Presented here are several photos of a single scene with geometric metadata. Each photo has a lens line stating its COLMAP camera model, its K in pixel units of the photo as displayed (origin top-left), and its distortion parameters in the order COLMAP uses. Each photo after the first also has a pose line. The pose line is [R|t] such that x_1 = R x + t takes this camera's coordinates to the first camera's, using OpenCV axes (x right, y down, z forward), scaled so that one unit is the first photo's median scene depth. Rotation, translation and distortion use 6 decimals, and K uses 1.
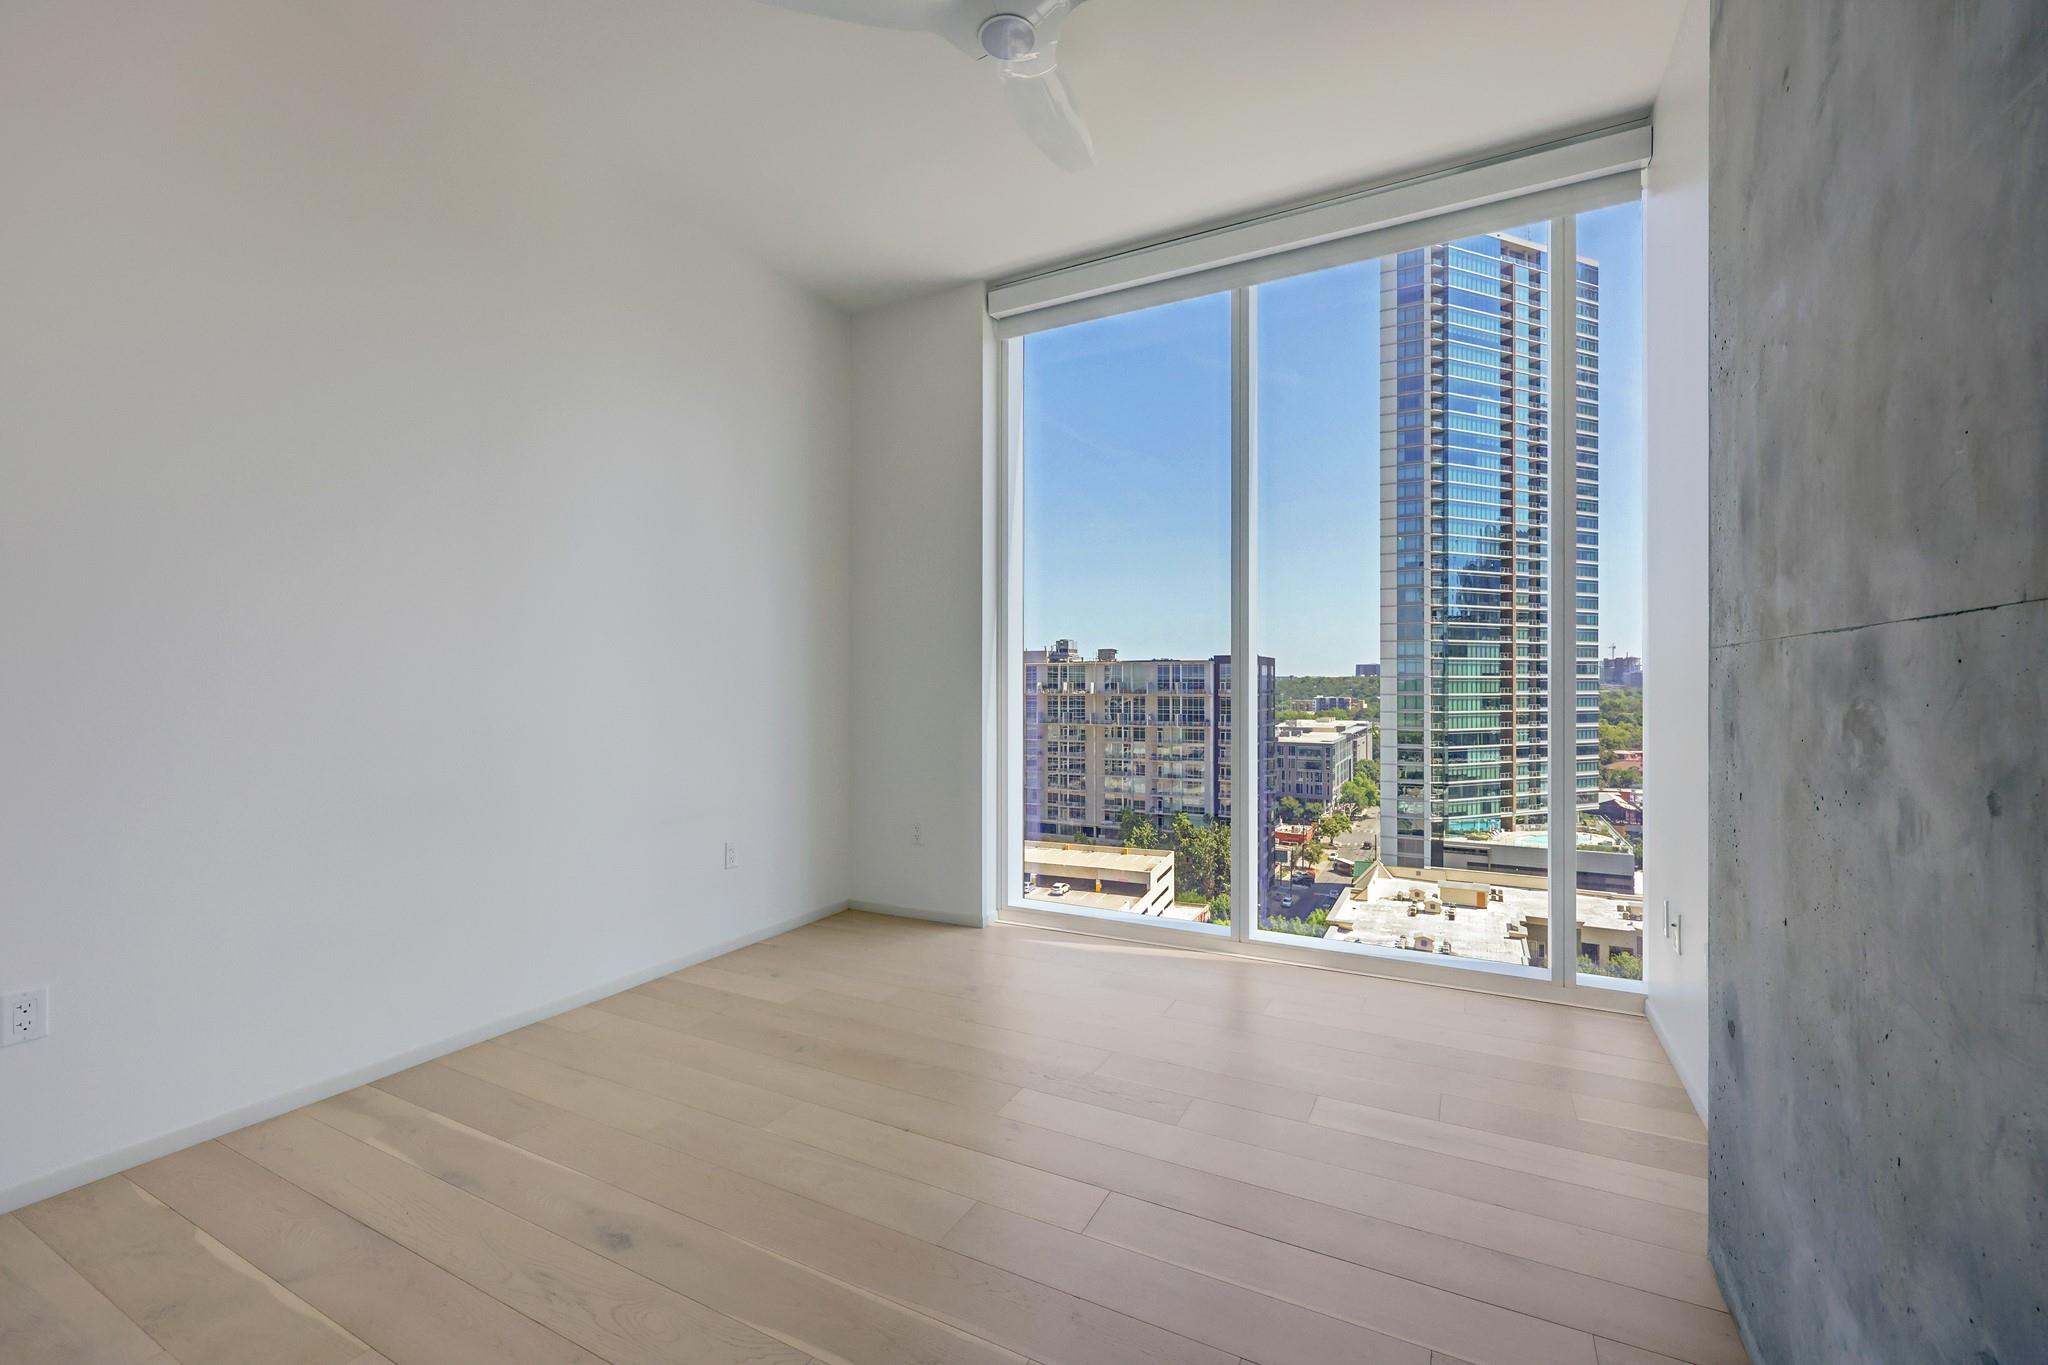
lens RADIAL K [[838.4, 0, 993.2], [0, 838.4, 681.4], [0, 0, 1]] dist [-0.002243, -0.000180]
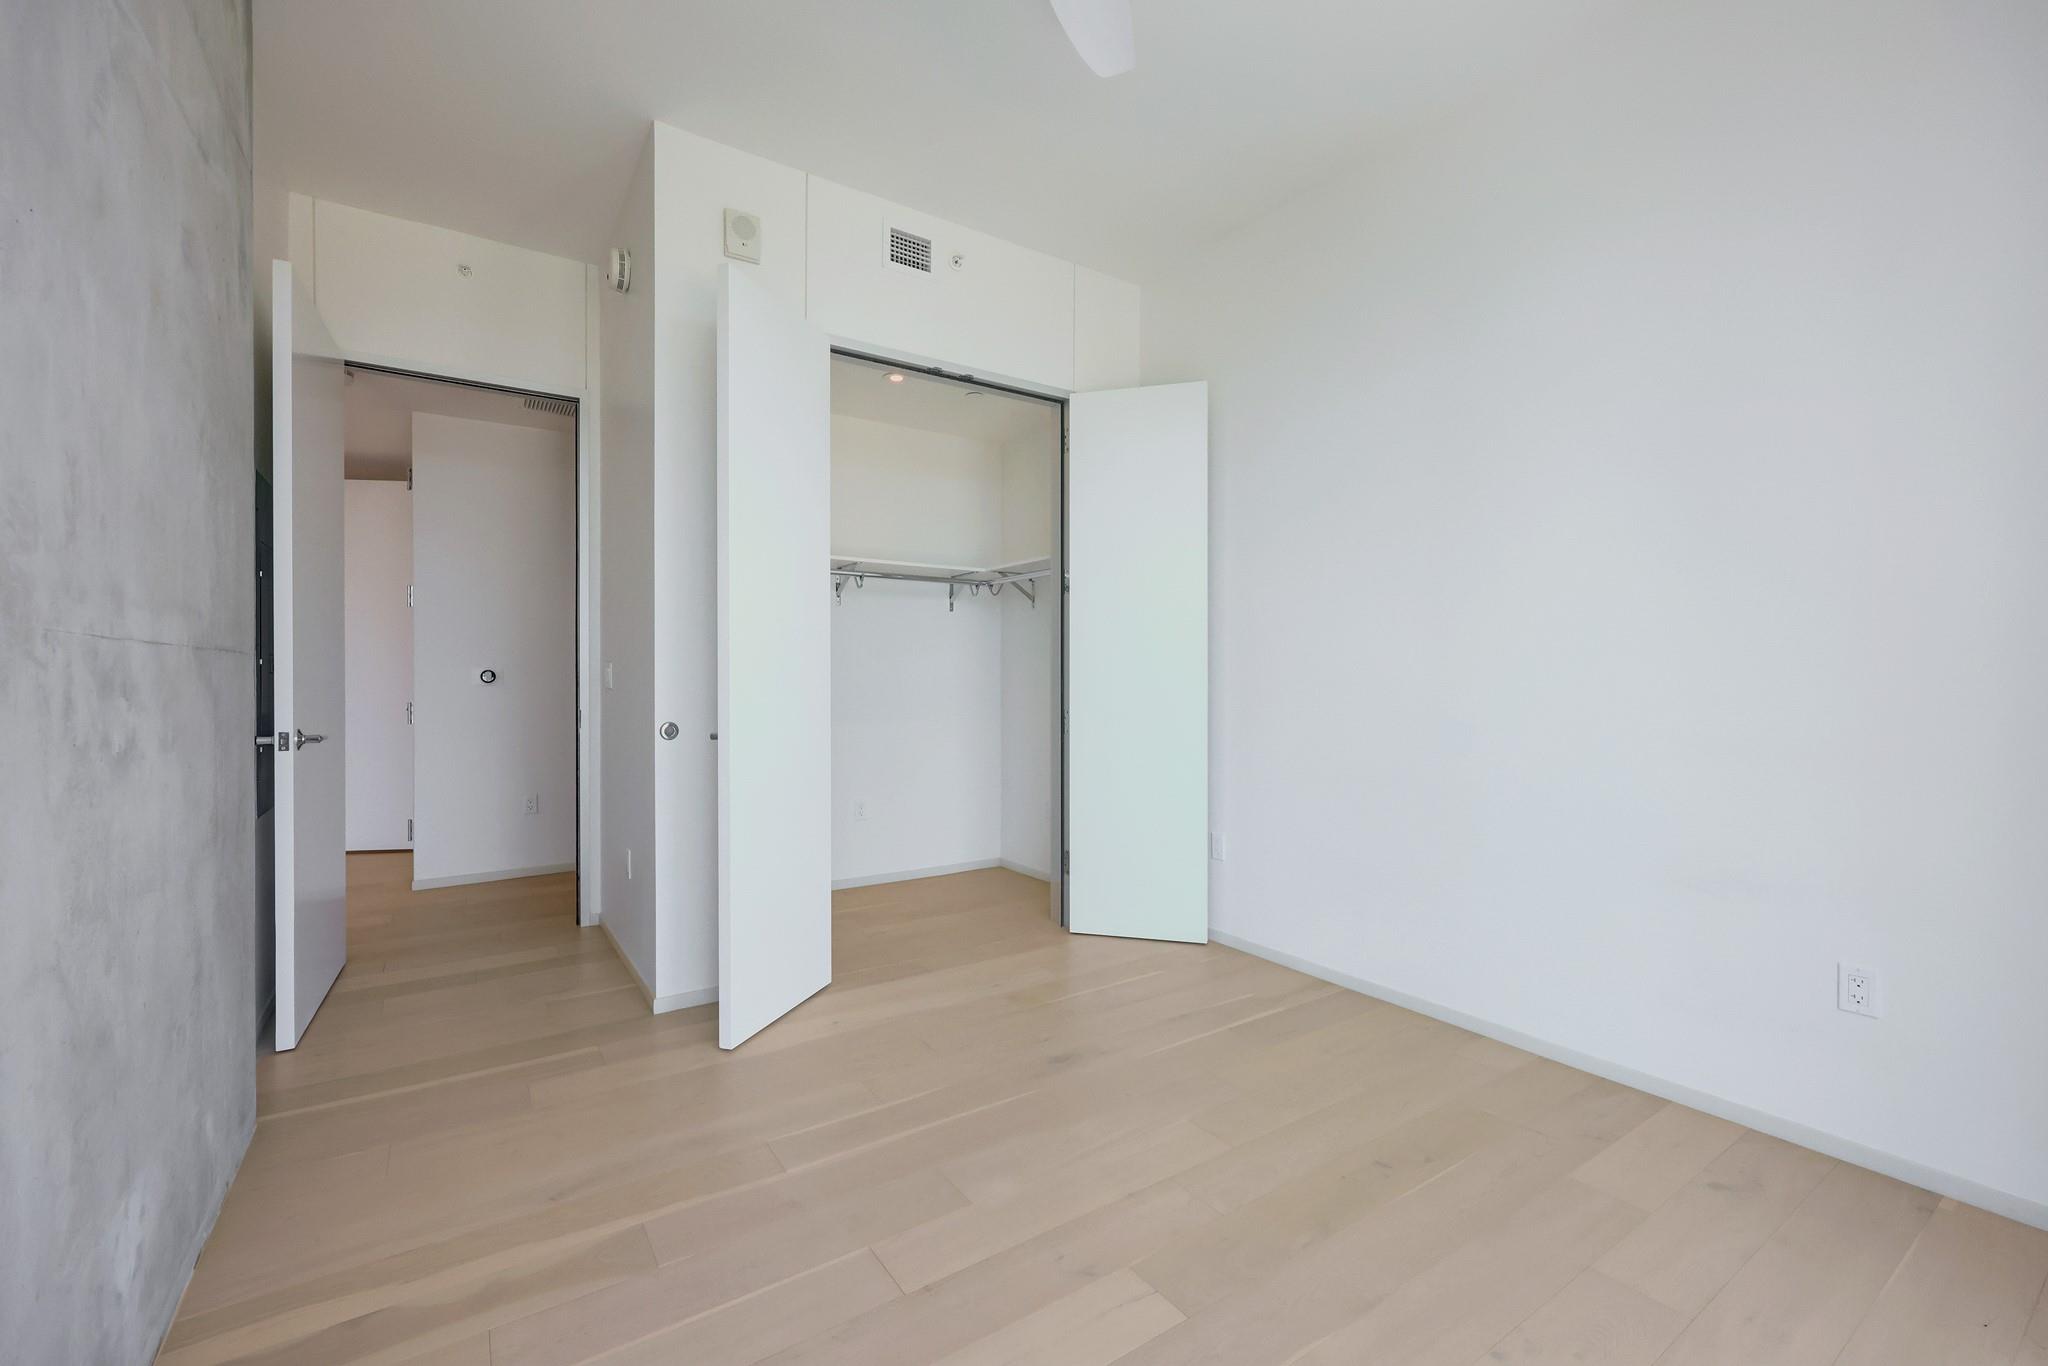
lens RADIAL K [[838.4, 0, 993.2], [0, 838.4, 681.9], [0, 0, 1]] dist [-0.002243, -0.000180]
pose [[-0.473083, 0.001445, -0.881017, 0.507026], [0.002938, 0.999996, 0.000063, 0.009569], [0.881013, -0.002559, -0.473085, 0.909951]]
